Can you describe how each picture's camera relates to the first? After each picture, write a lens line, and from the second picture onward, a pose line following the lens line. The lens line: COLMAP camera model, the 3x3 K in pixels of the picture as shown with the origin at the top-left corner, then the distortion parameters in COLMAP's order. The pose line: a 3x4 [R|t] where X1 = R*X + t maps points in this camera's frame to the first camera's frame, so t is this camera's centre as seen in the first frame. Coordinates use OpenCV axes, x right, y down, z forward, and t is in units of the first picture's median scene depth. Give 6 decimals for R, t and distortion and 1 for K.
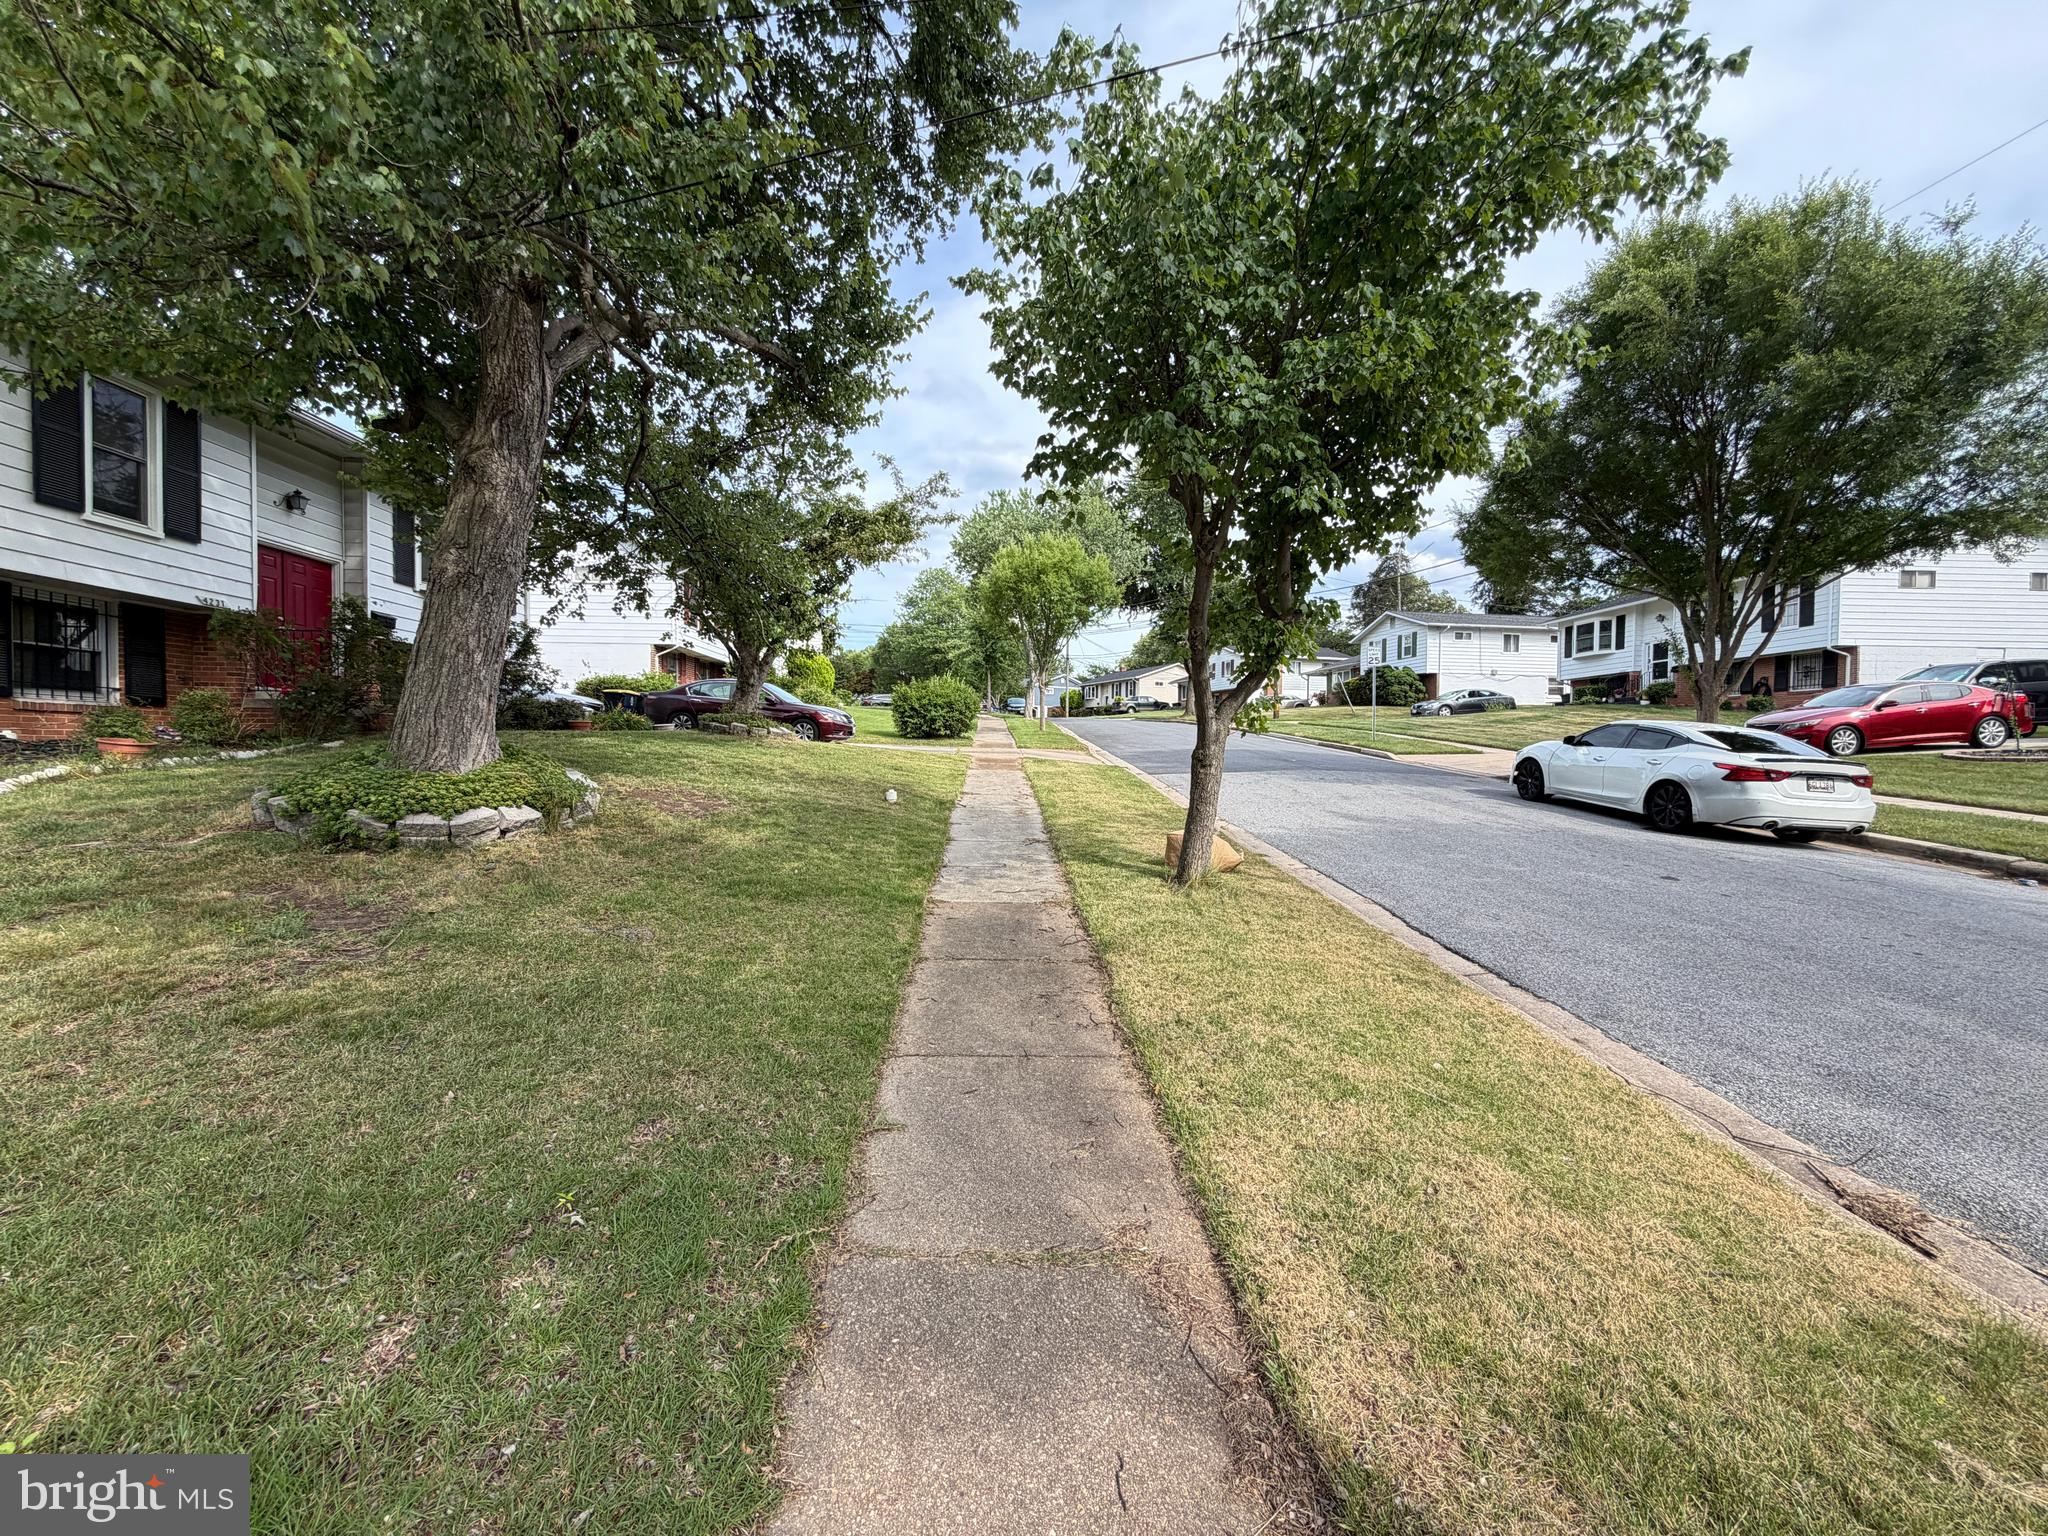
lens RADIAL K [[815.3, 0, 1019.0], [0, 815.3, 770.0], [0, 0, 1]] dist [0.000416, -0.000454]
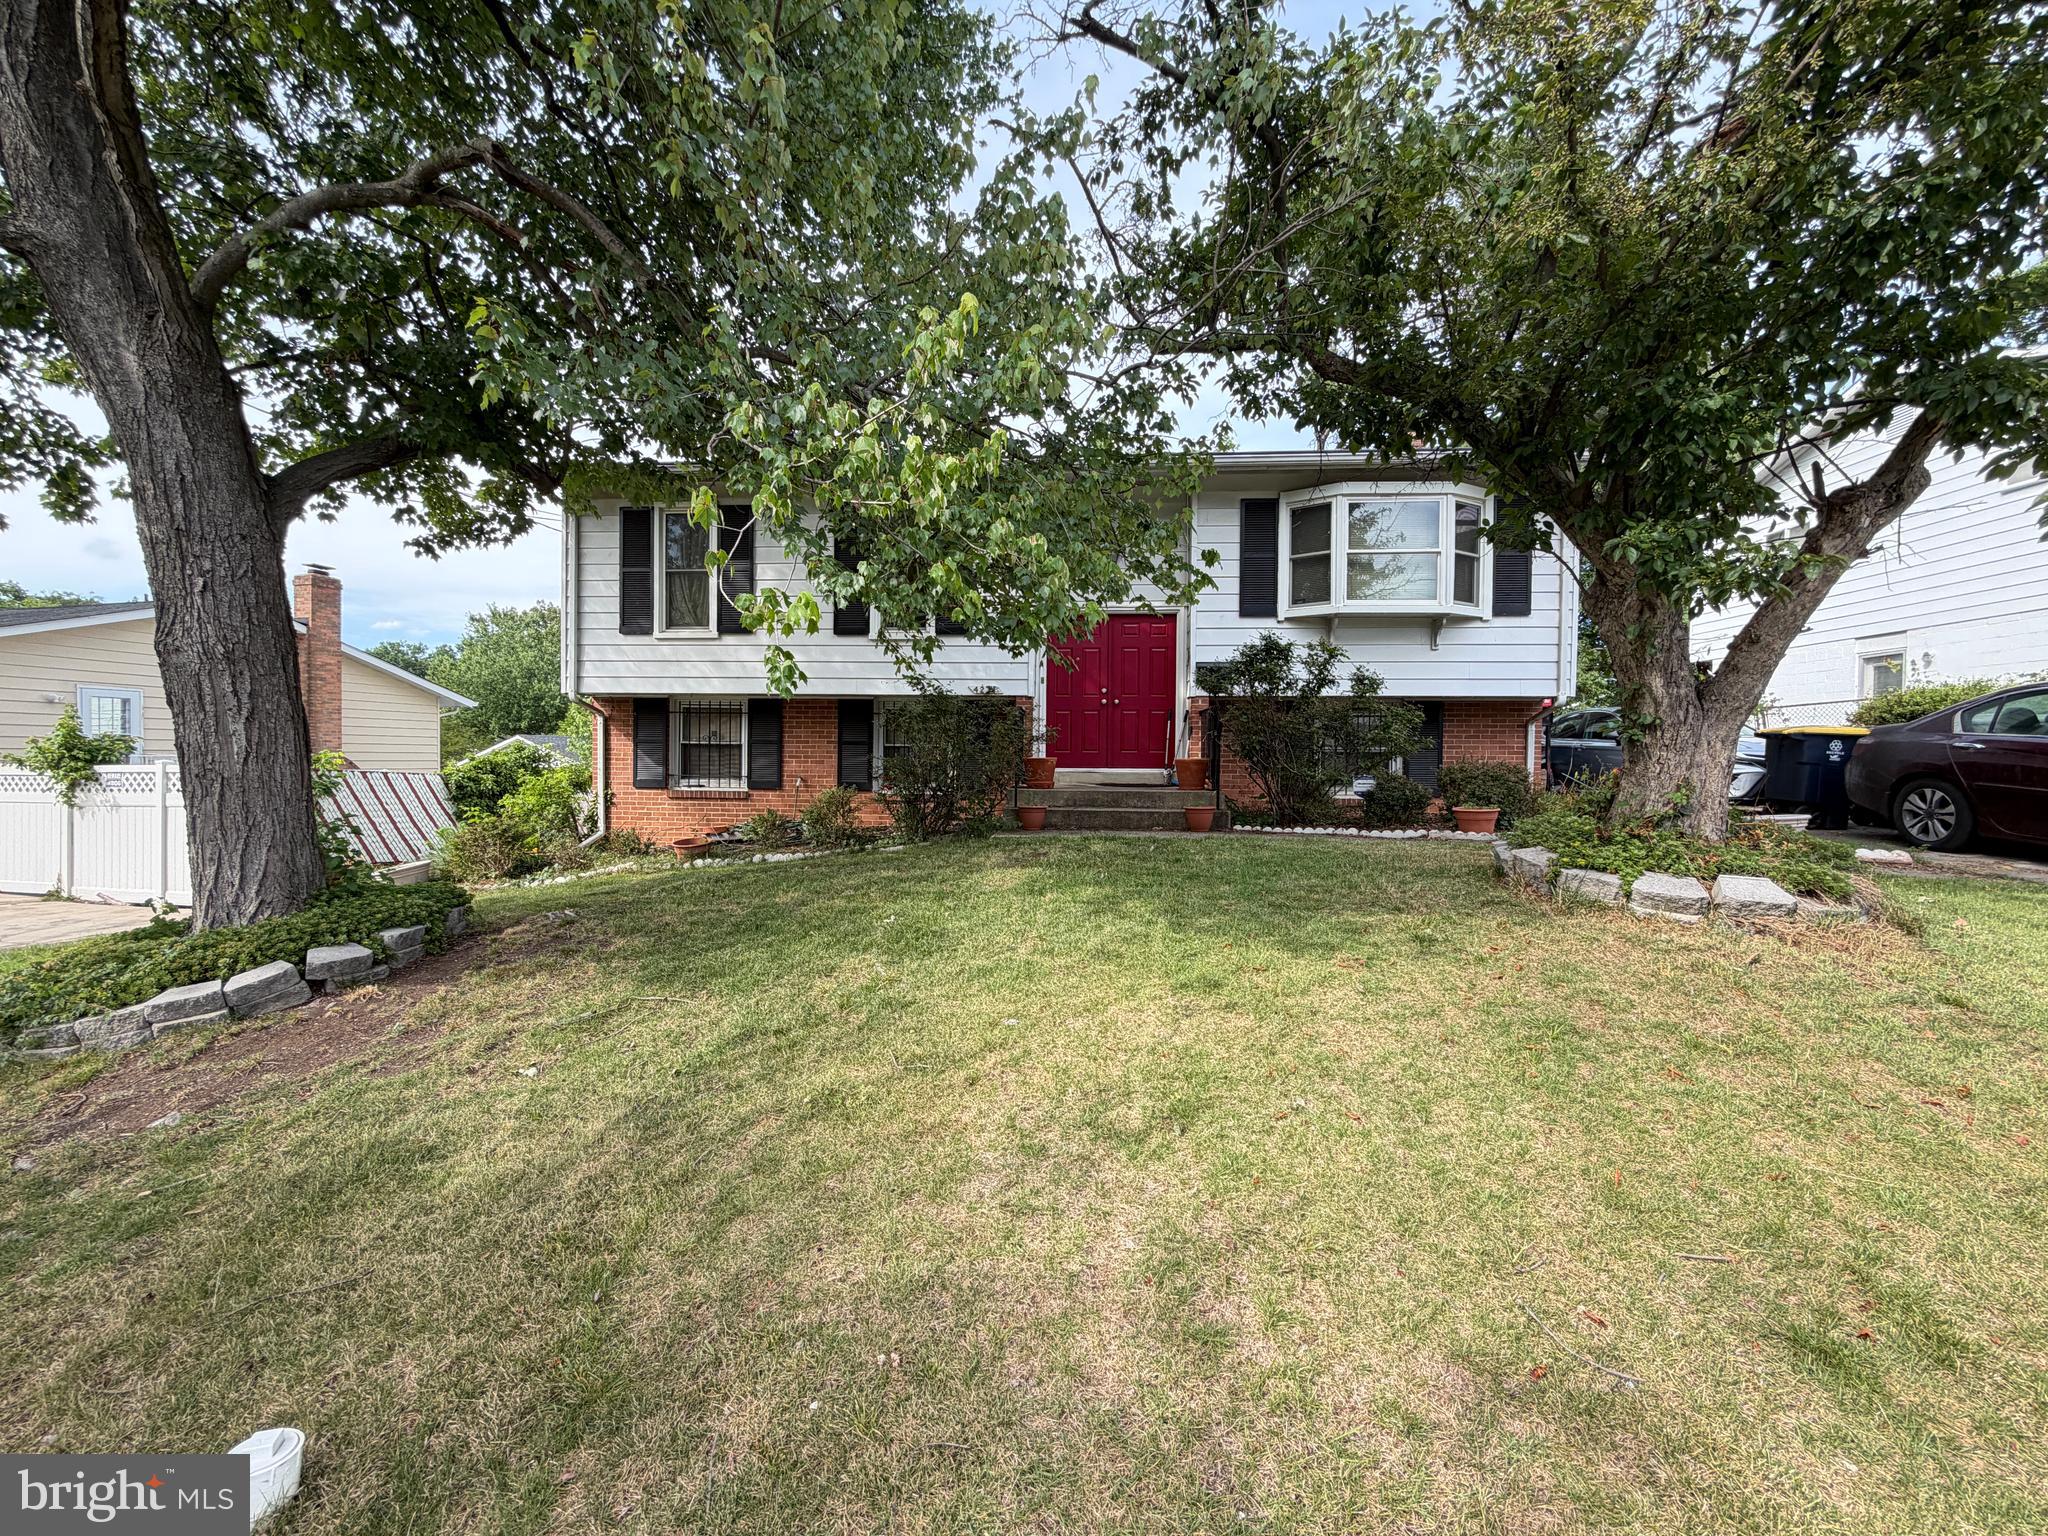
lens RADIAL K [[817.5, 0, 1017.5], [0, 817.5, 770.7], [0, 0, 1]] dist [0.001232, -0.000156]
pose [[-0.108096, 0.003751, -0.994133, 0.002858], [-0.032889, 0.999432, 0.007347, -0.116230], [0.993596, 0.033490, -0.107911, 1.165517]]
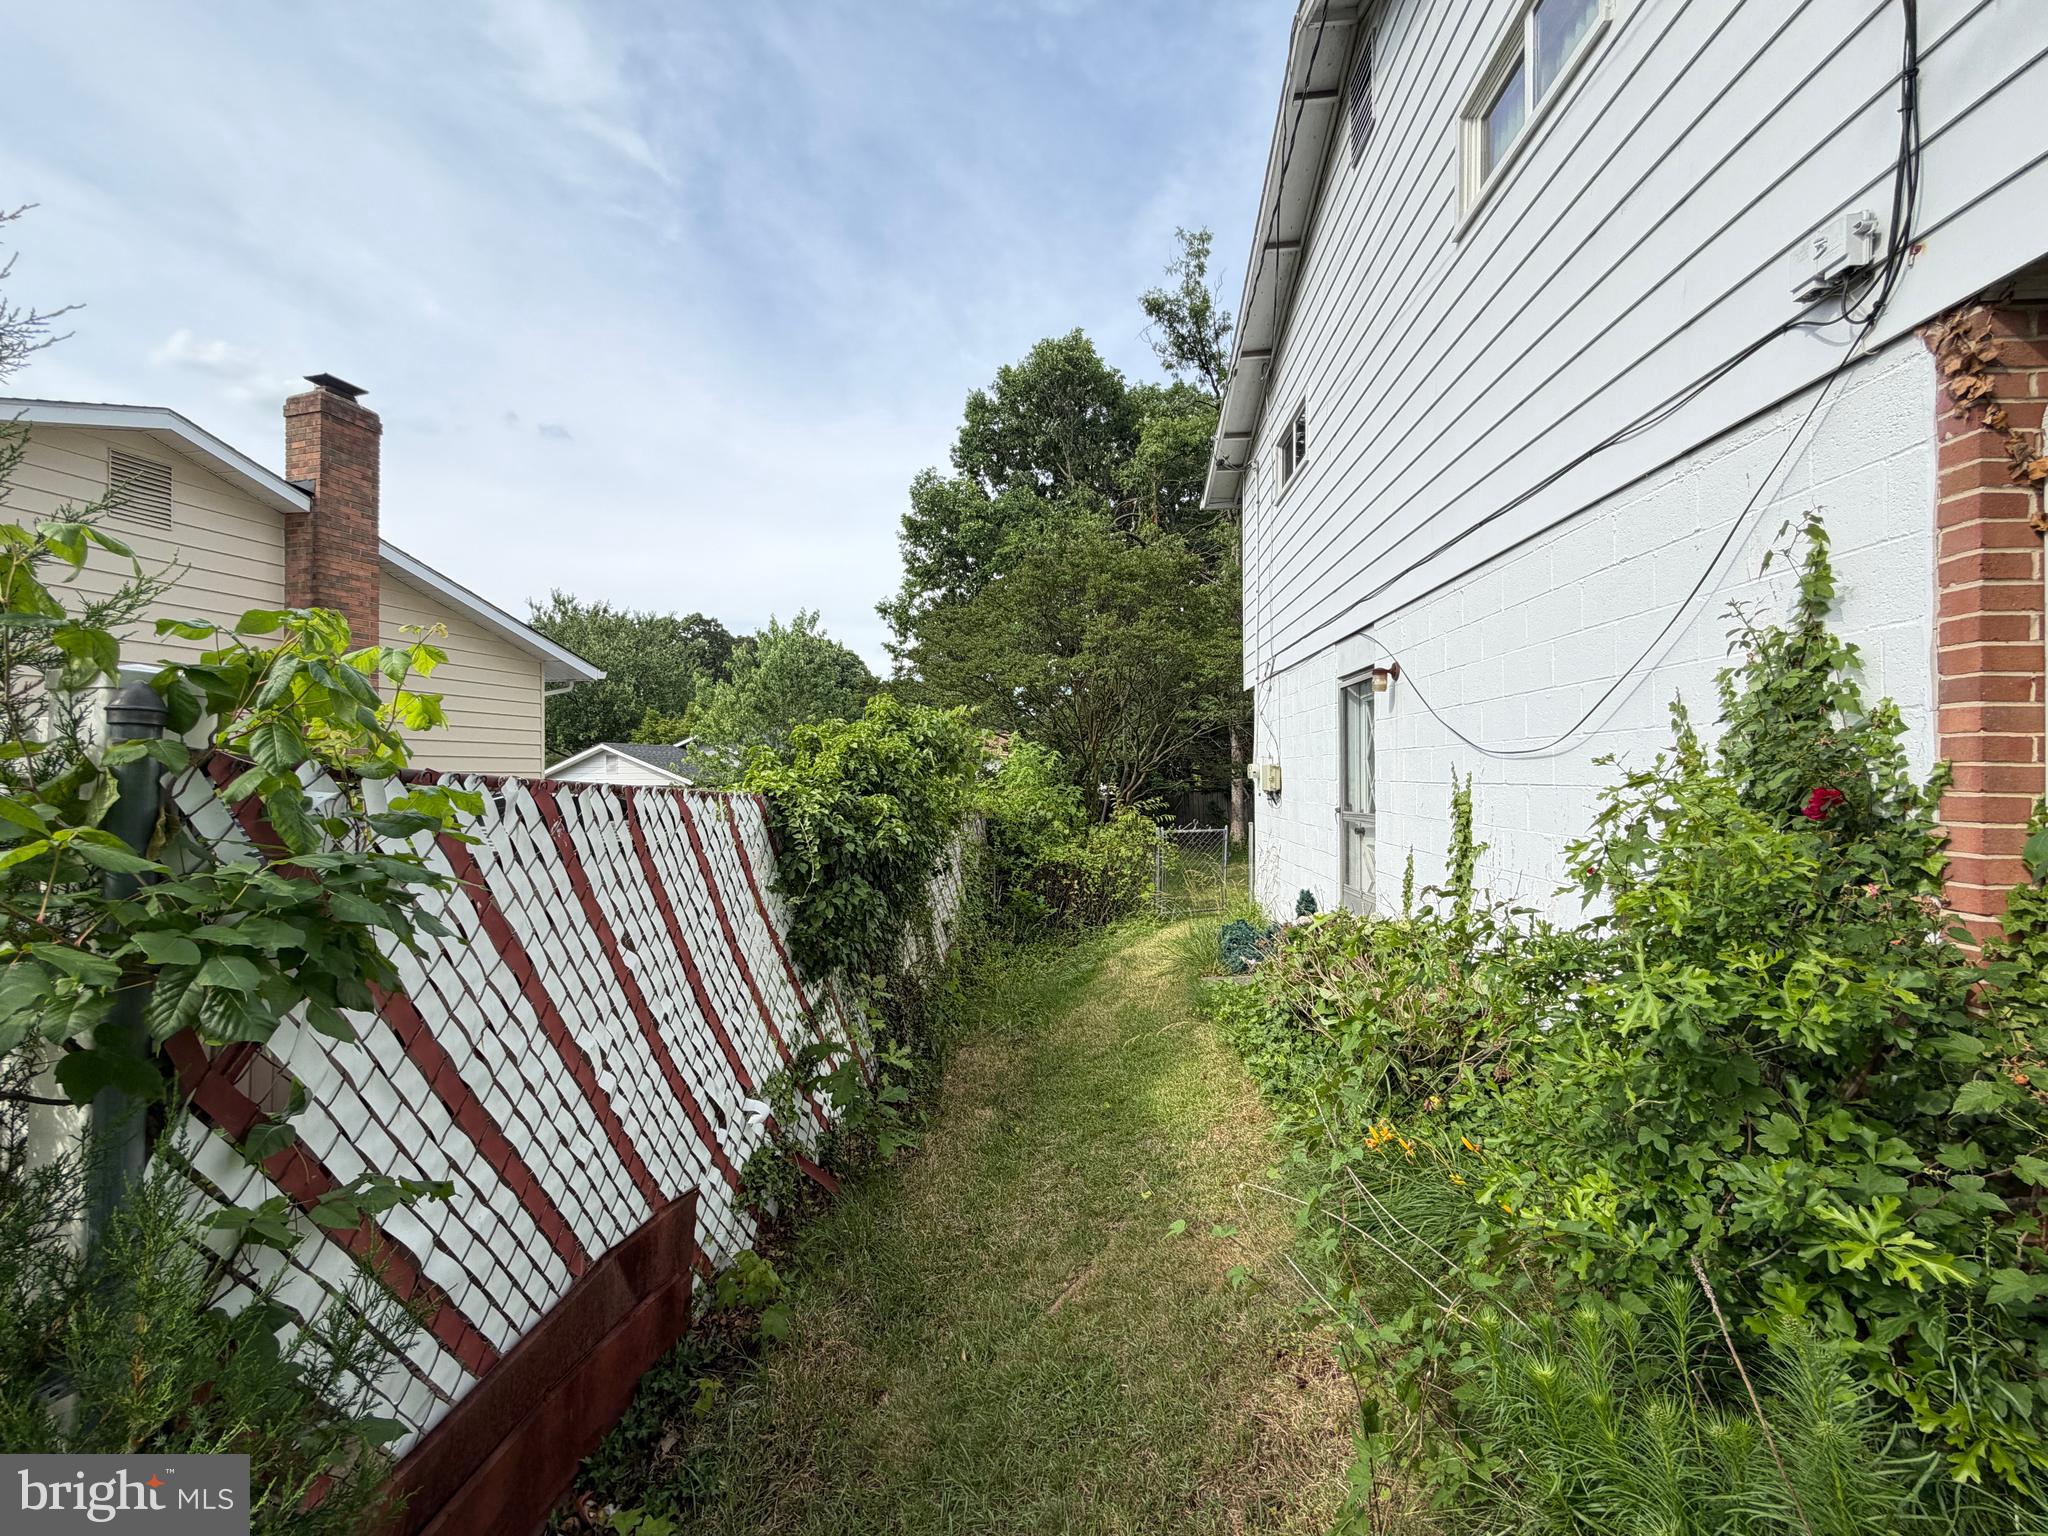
lens RADIAL K [[815.3, 0, 1019.0], [0, 815.3, 770.0], [0, 0, 1]] dist [0.000416, -0.000454]
pose [[-0.125849, -0.014812, -0.991939, -0.842027], [-0.021333, 0.999698, -0.012221, -0.080943], [0.991820, 0.019623, -0.126127, 0.285800]]
